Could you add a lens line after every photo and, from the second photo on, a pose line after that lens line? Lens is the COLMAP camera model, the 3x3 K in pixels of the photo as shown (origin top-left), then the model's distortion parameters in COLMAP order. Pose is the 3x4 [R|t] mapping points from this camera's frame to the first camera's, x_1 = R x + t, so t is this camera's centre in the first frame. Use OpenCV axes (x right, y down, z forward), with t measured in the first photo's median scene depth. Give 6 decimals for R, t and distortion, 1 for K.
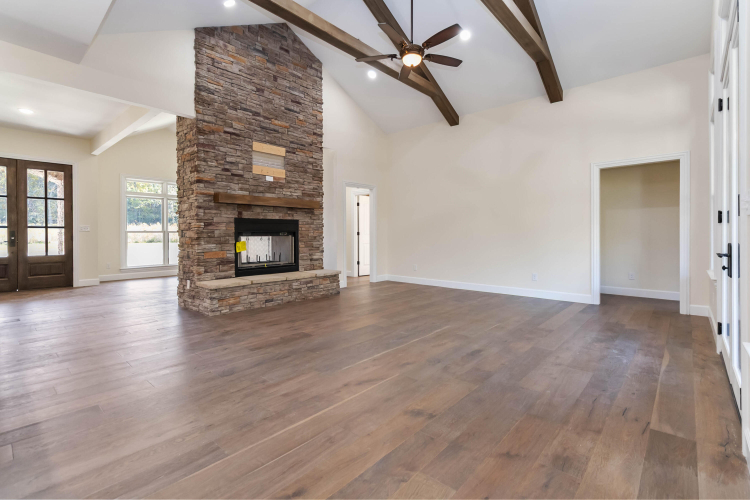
lens RADIAL K [[345.7, 0, 357.9], [0, 345.7, 229.7], [0, 0, 1]] dist [-0.001931, 0.002512]
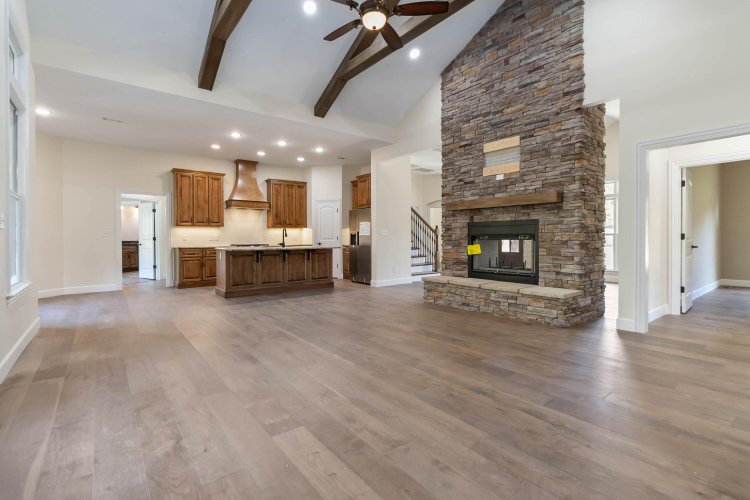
lens RADIAL K [[345.7, 0, 391.3], [0, 345.7, 236.9], [0, 0, 1]] dist [-0.001931, 0.002512]
pose [[-0.109980, -0.000130, -0.993934, 0.720705], [0.015051, 0.999885, -0.001797, 0.008404], [0.993820, -0.015158, -0.109966, 0.853162]]
